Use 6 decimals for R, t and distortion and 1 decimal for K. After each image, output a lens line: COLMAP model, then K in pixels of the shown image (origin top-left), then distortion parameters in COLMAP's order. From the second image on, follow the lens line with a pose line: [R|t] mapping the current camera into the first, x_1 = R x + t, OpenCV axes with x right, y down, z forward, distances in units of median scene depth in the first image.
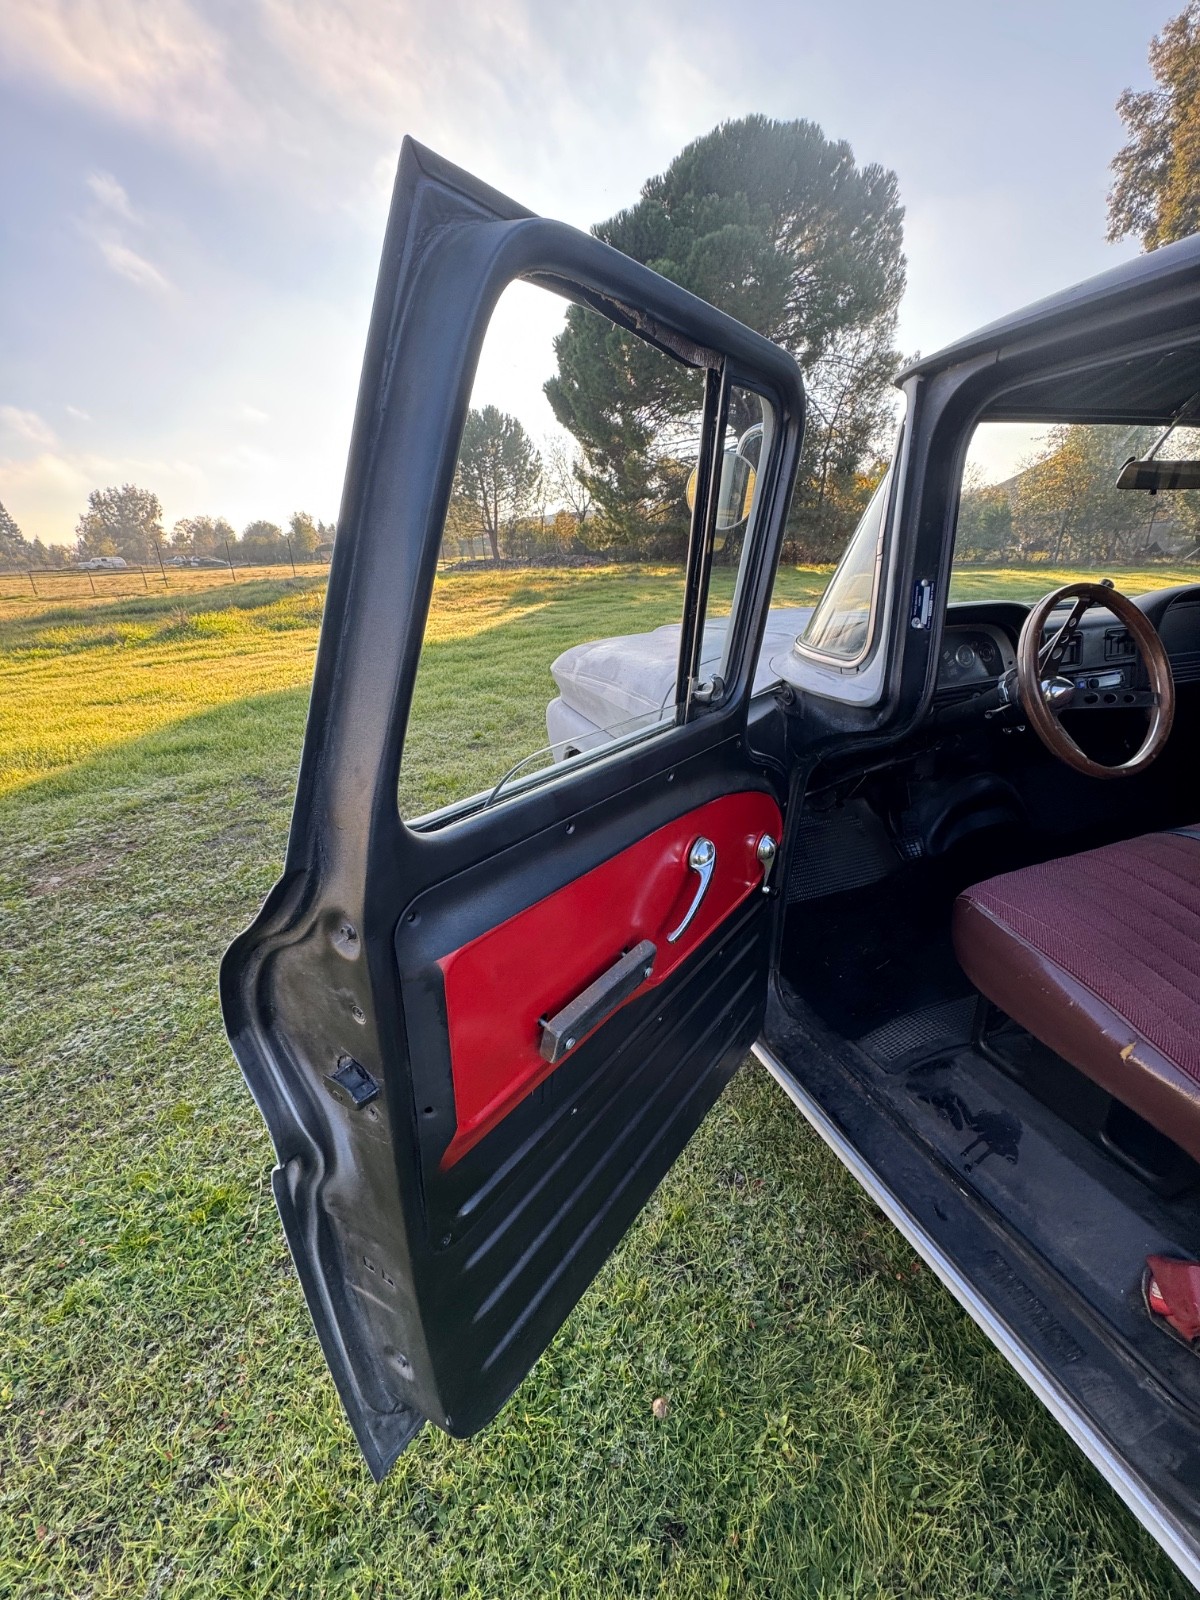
lens RADIAL K [[638.8, 0, 601.7], [0, 638.8, 798.0], [0, 0, 1]] dist [-0.002999, 0.000730]
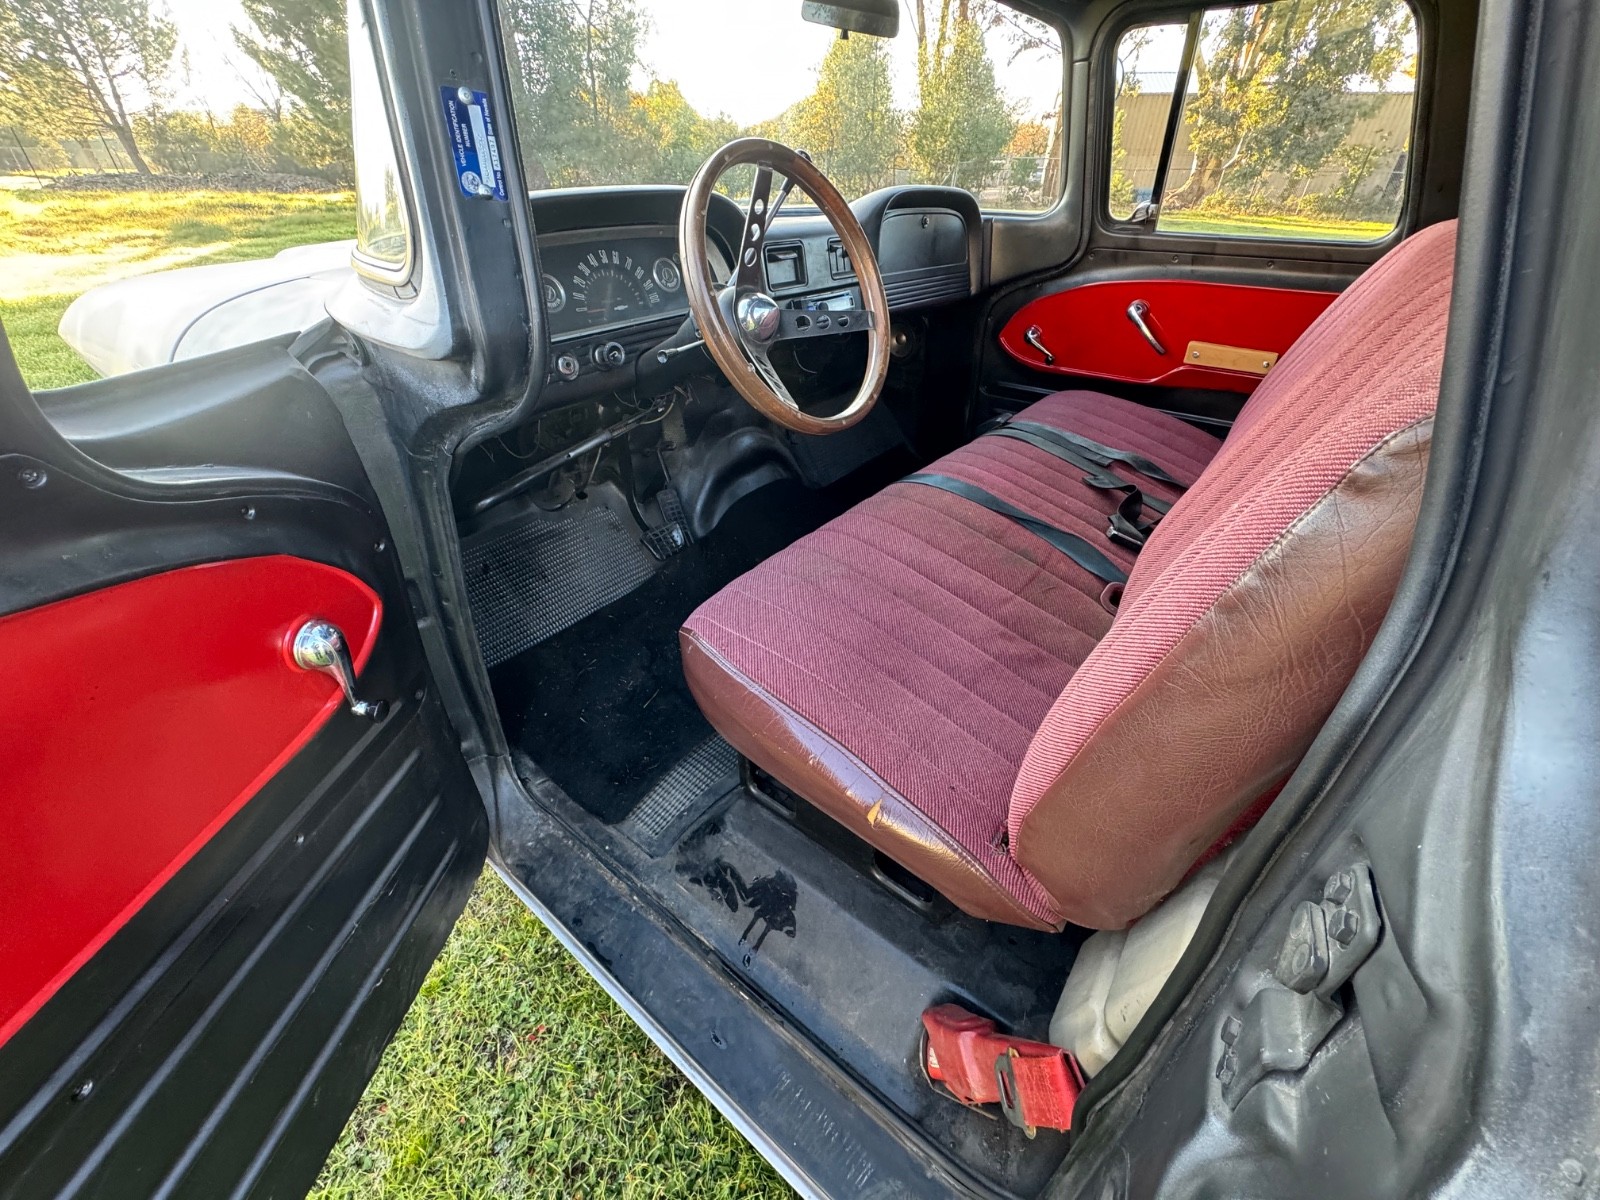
lens RADIAL K [[638.8, 0, 797.4], [0, 638.8, 597.3], [0, 0, 1]] dist [-0.002999, 0.000730]
pose [[0.854596, -0.246929, 0.456828, 0.265615], [0.148690, 0.959234, 0.240337, -0.022705], [-0.497551, -0.137465, 0.856473, 0.248434]]
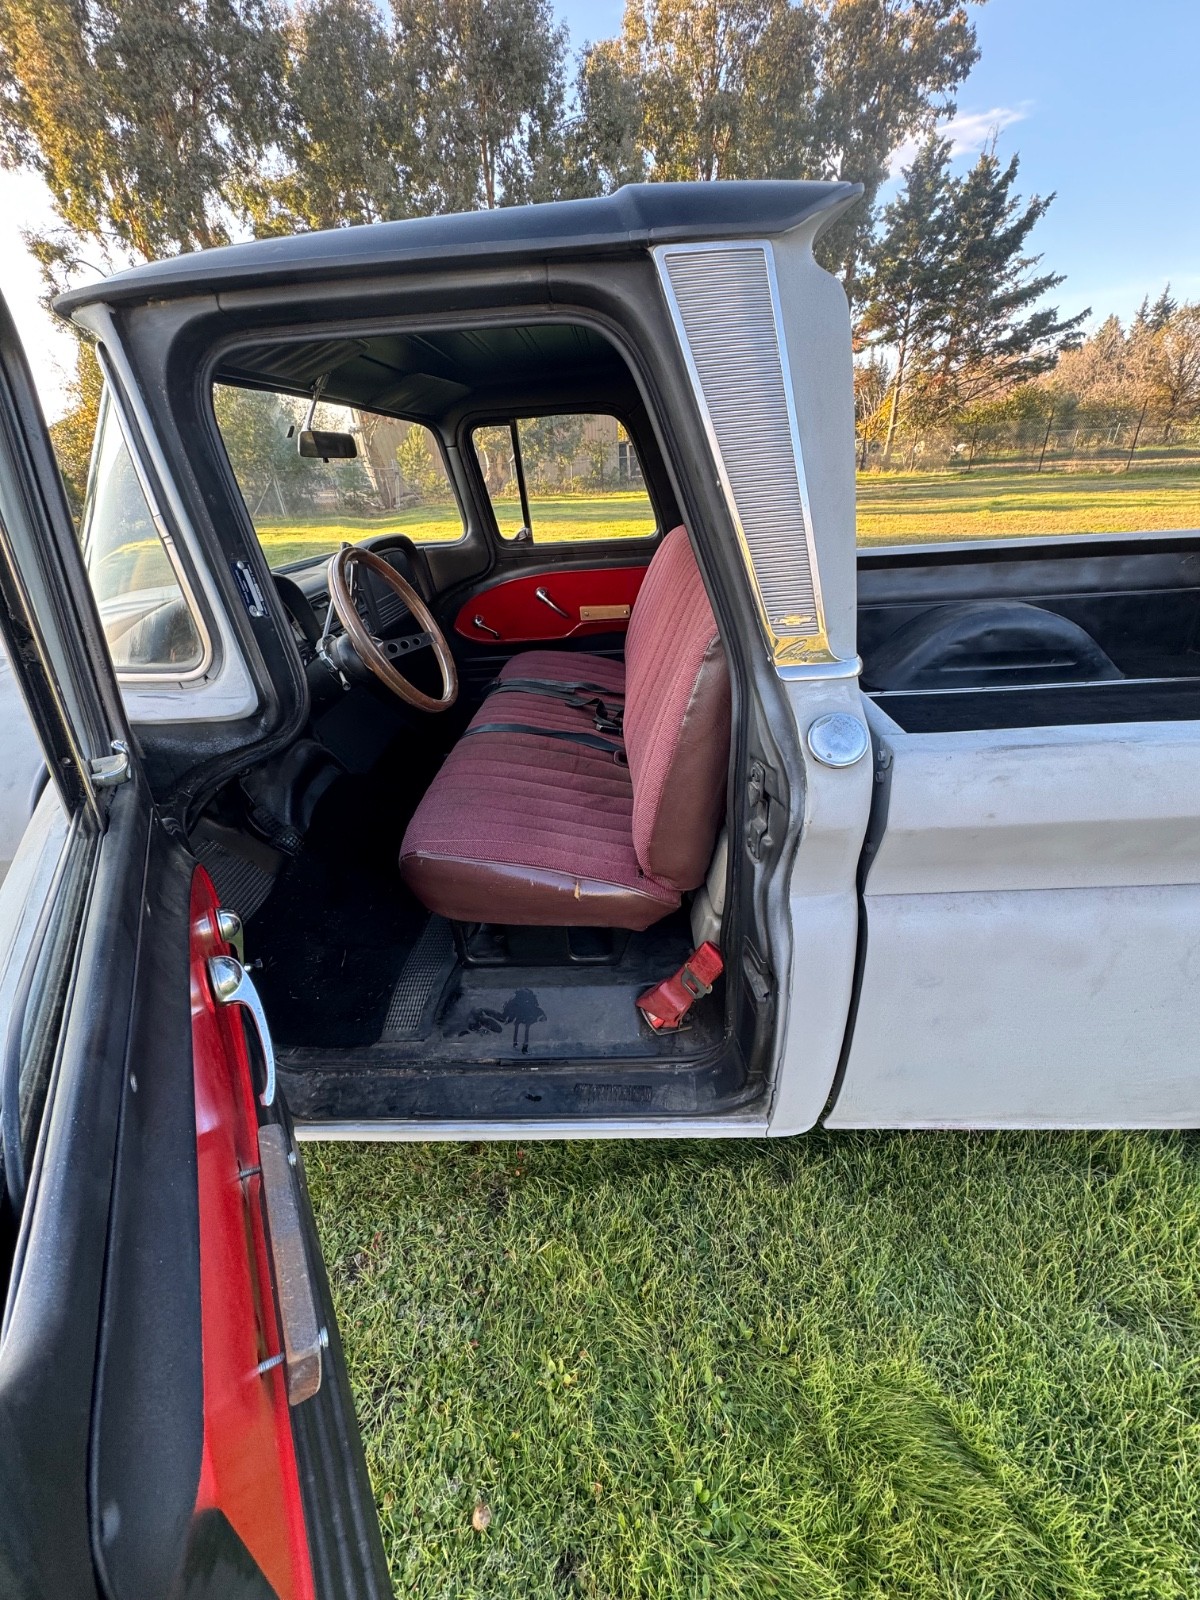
lens RADIAL K [[638.8, 0, 601.7], [0, 638.8, 798.0], [0, 0, 1]] dist [-0.002999, 0.000730]
pose [[0.379943, -0.416302, 0.826036, -0.106042], [0.374259, 0.885829, 0.274293, -0.072380], [-0.845916, 0.204936, 0.492369, 0.143950]]
